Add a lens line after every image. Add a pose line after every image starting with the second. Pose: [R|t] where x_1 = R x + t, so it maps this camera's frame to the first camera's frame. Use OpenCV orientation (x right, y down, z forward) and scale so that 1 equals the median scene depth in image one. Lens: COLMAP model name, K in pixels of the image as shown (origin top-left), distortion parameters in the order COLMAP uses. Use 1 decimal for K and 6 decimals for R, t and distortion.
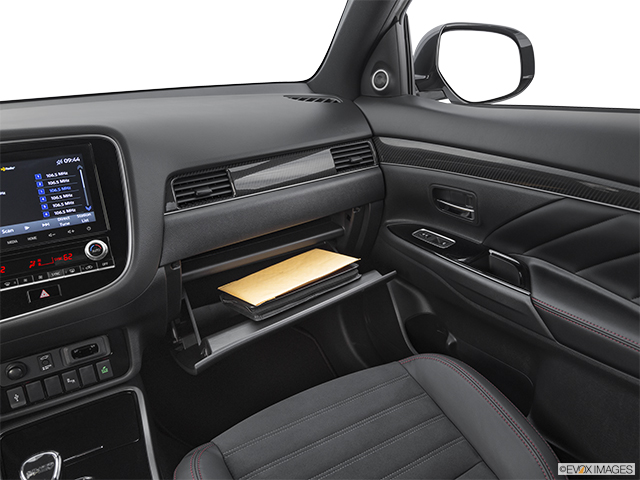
lens RADIAL K [[512.1, 0, 357.2], [0, 512.1, 236.1], [0, 0, 1]] dist [-0.040466, 0.008928]
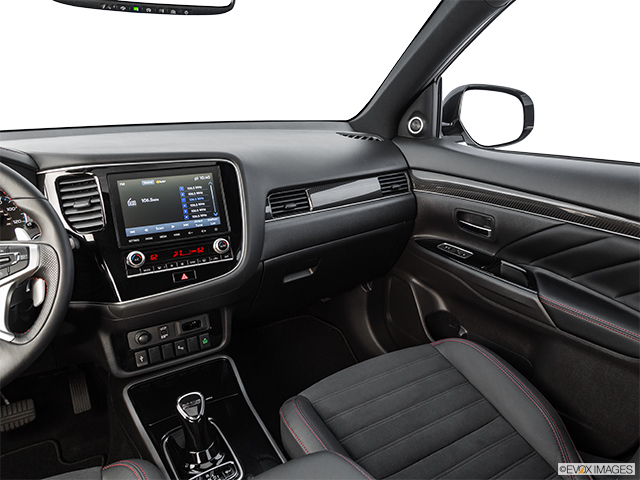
lens RADIAL K [[478.8, 0, 343.2], [0, 478.8, 242.8], [0, 0, 1]] dist [-0.030743, 0.025838]
pose [[0.998501, 0.043886, 0.032721, -0.210388], [-0.043045, 0.998735, -0.025985, 0.033940], [-0.033820, 0.024538, 0.999127, -0.233825]]
